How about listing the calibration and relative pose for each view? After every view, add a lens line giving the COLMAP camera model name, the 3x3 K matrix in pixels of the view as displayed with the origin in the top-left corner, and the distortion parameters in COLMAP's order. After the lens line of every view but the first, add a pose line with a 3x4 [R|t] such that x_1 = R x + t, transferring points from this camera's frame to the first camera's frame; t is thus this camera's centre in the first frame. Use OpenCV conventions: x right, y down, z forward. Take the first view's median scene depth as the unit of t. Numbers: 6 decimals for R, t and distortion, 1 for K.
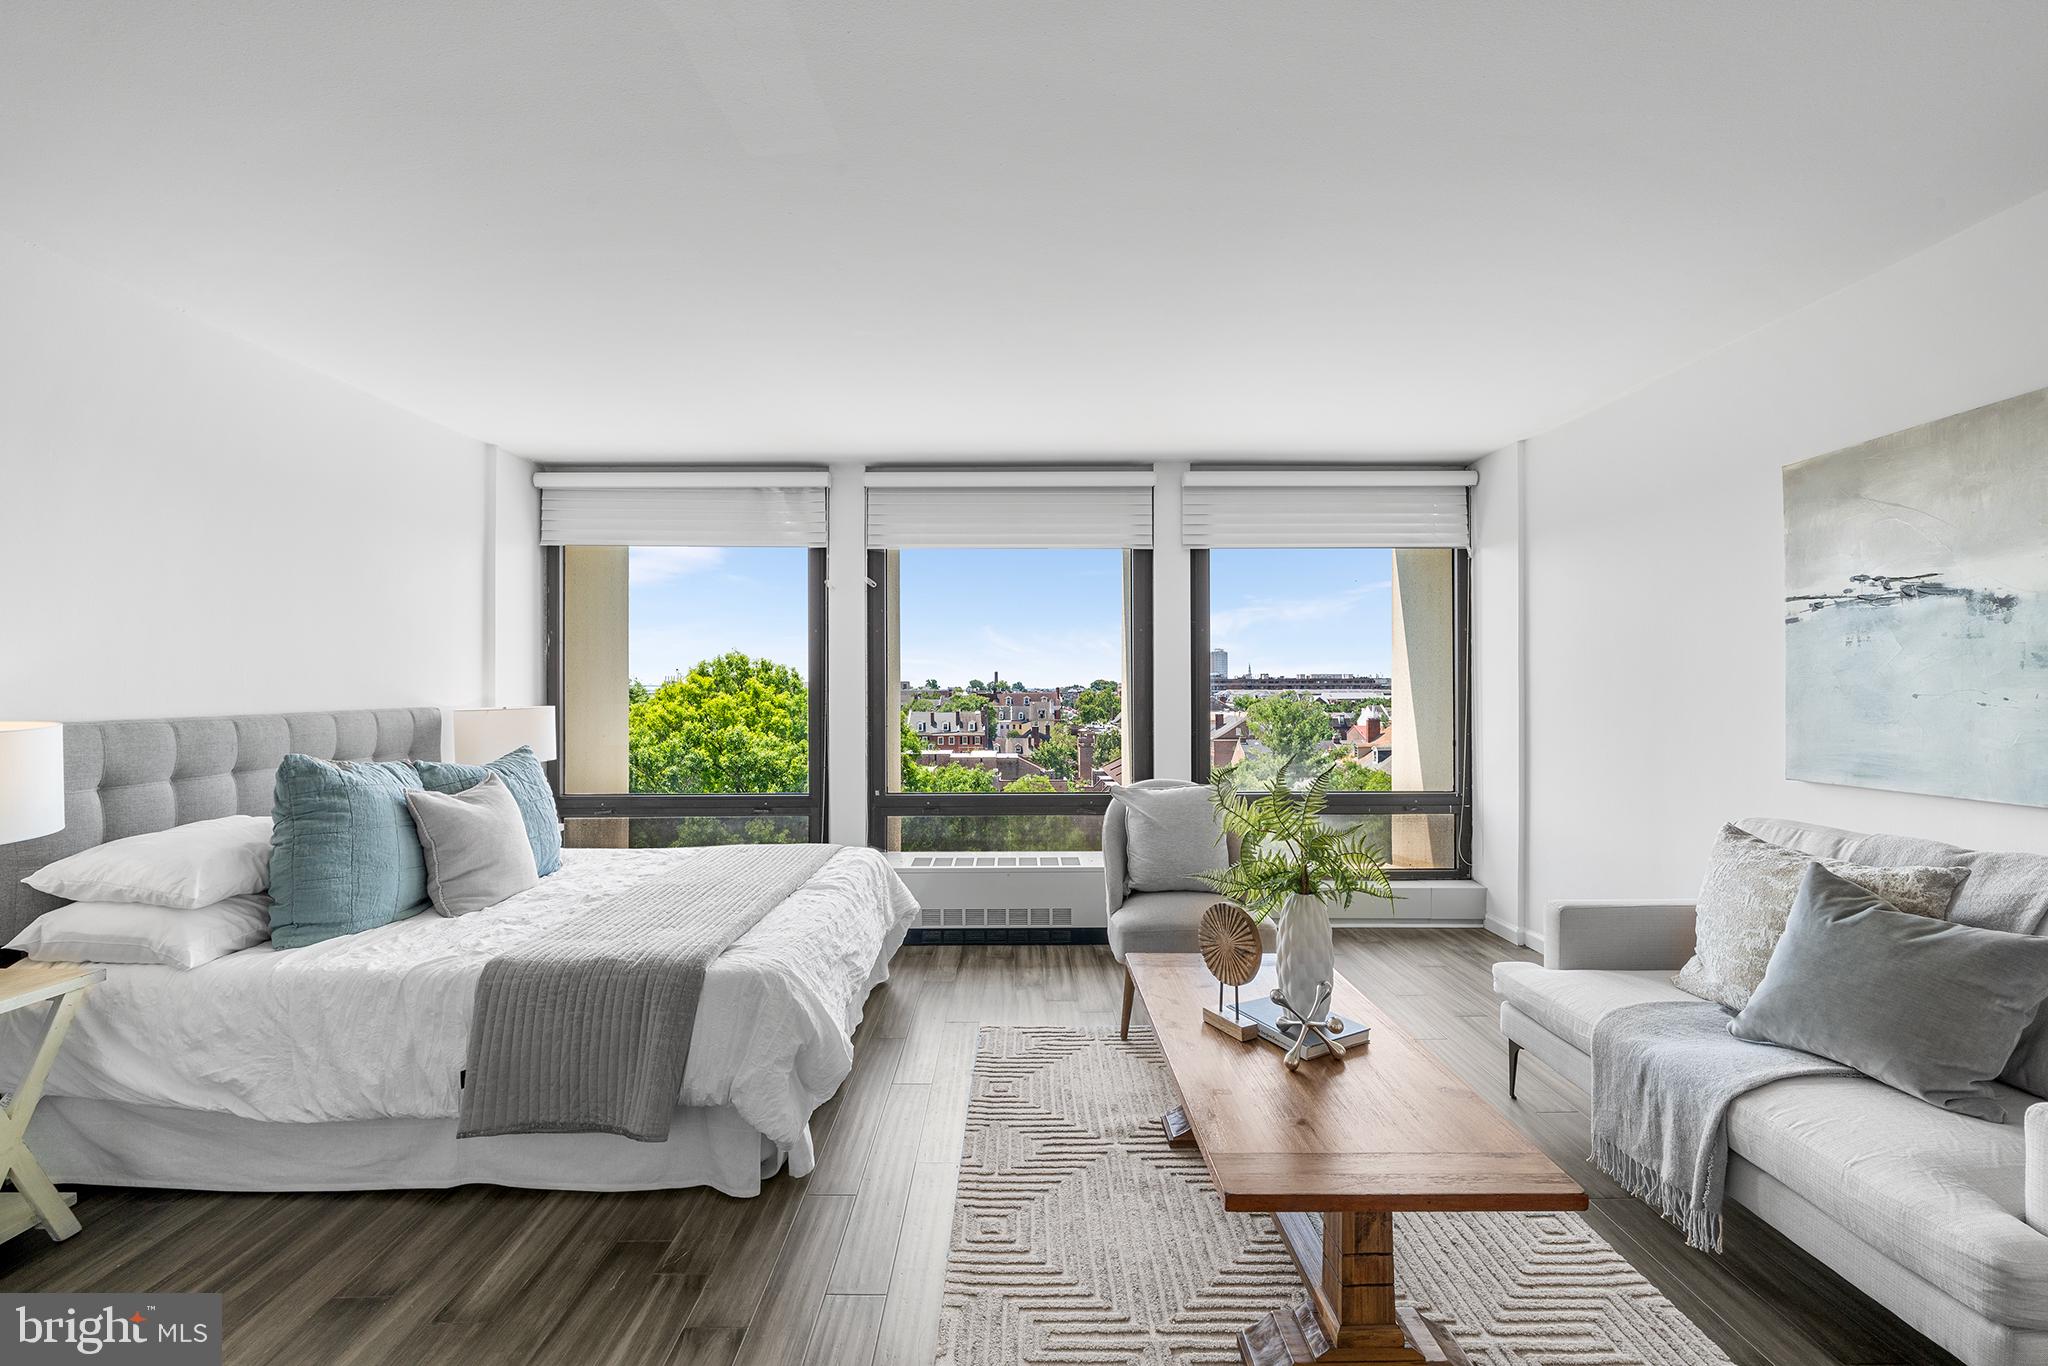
lens RADIAL K [[814.3, 0, 1018.9], [0, 814.3, 685.5], [0, 0, 1]] dist [0.000143, -0.000195]
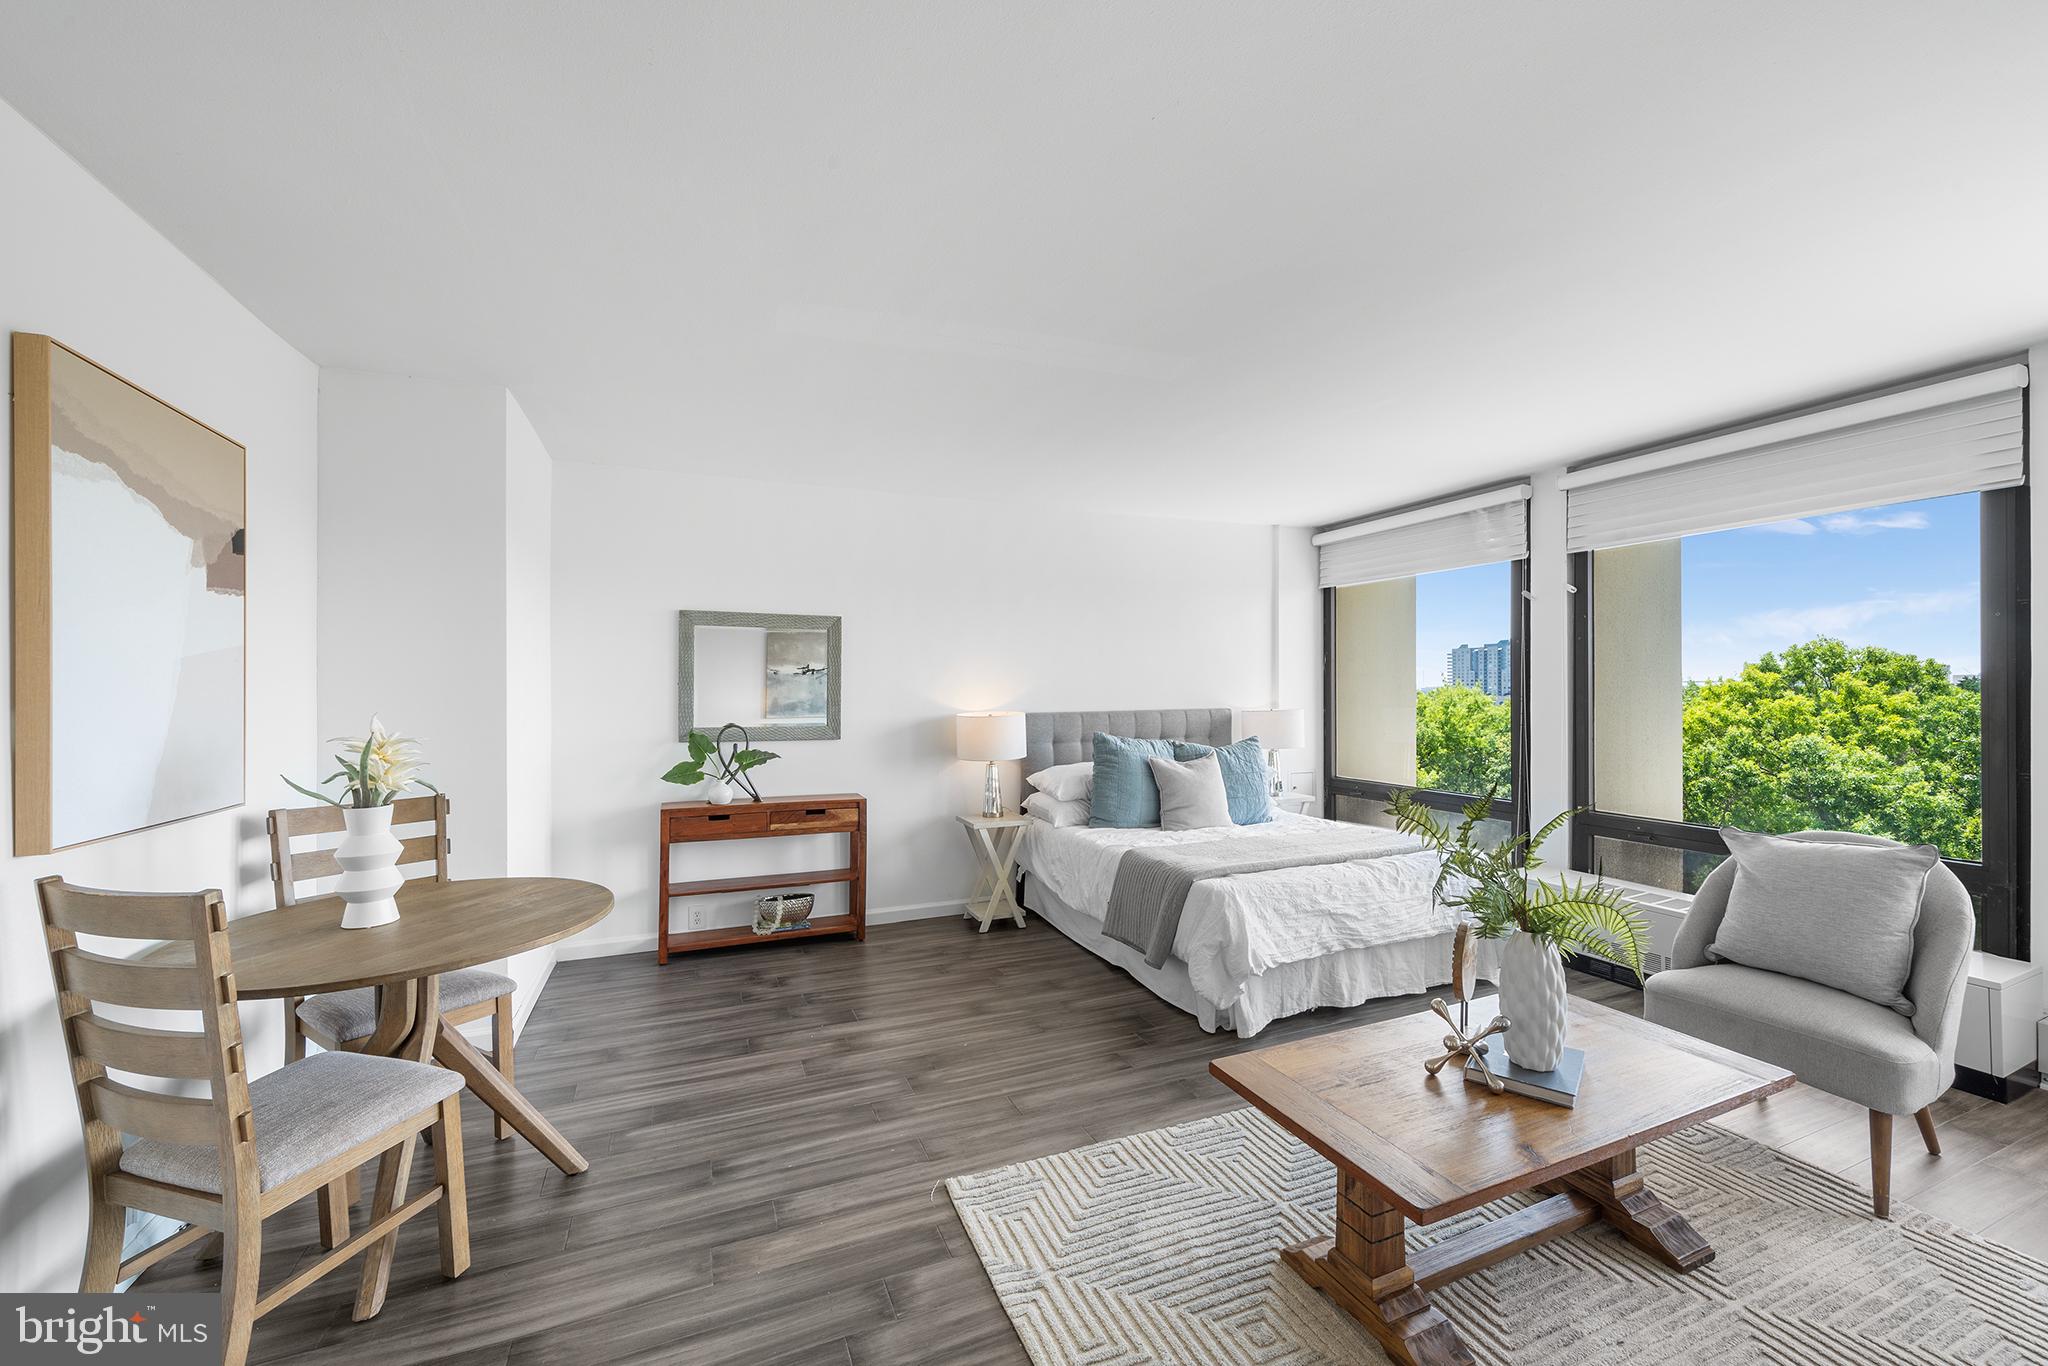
lens RADIAL K [[803.0, 0, 1023.4], [0, 803.0, 686.5], [0, 0, 1]] dist [-0.001999, -0.000040]
pose [[0.388544, 0.000246, -0.921430, 0.436495], [0.005182, 0.999984, 0.002452, -0.016635], [0.921416, -0.005728, 0.388536, 0.038798]]
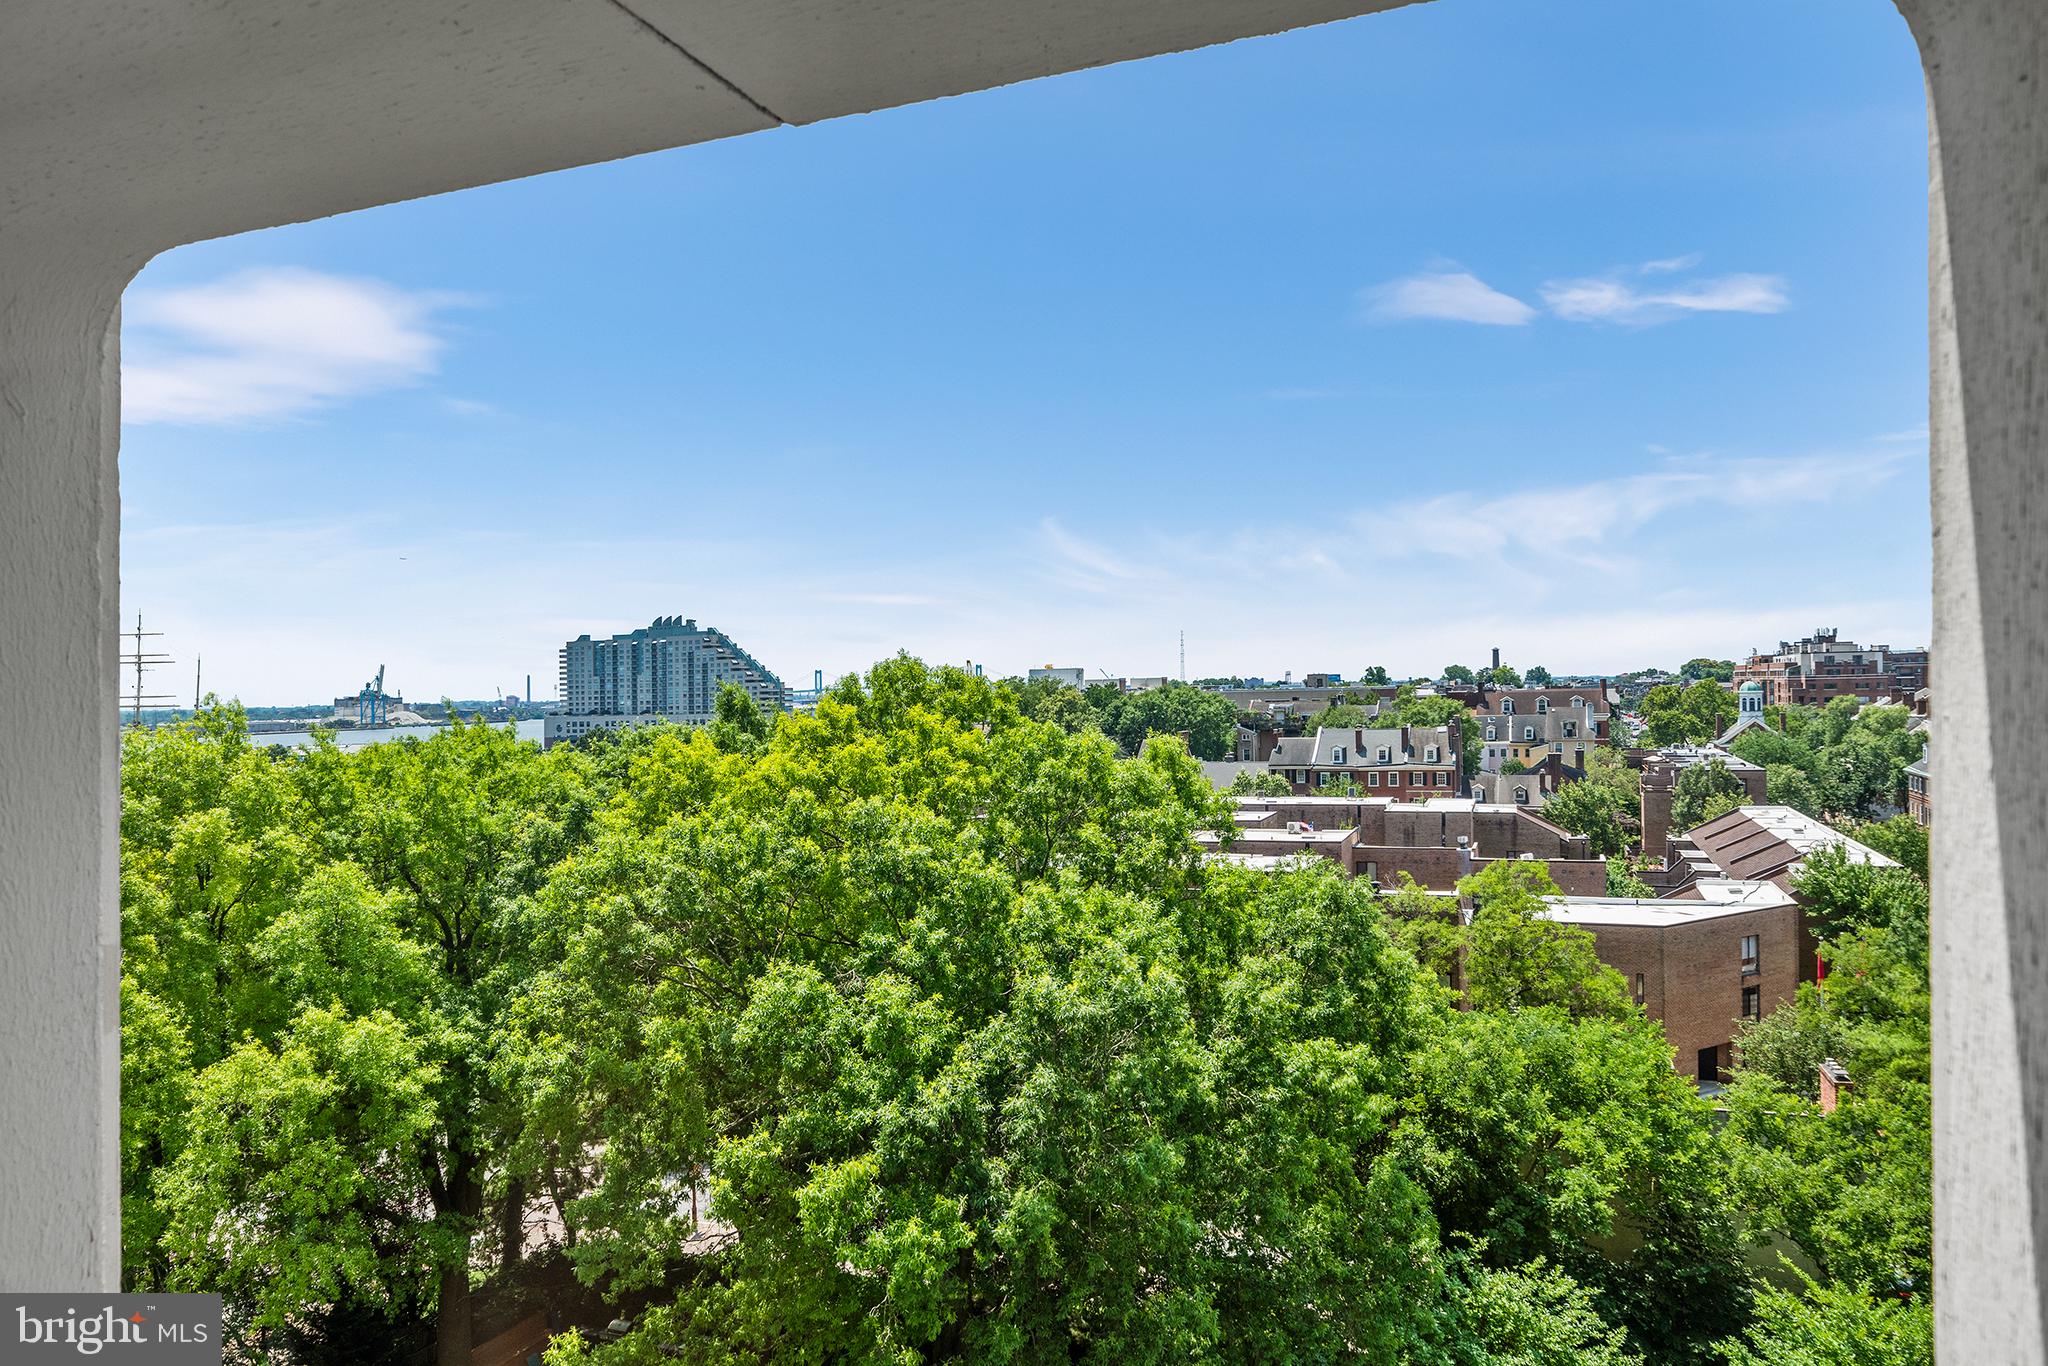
lens RADIAL K [[1363.2, 0, 1035.3], [0, 1363.2, 691.4], [0, 0, 1]] dist [0.004898, 0.000915]
pose [[0.936503, -0.018762, -0.350157, 0.539940], [0.022481, 0.999726, 0.006558, -0.162535], [0.349938, -0.014014, 0.936668, 1.029774]]
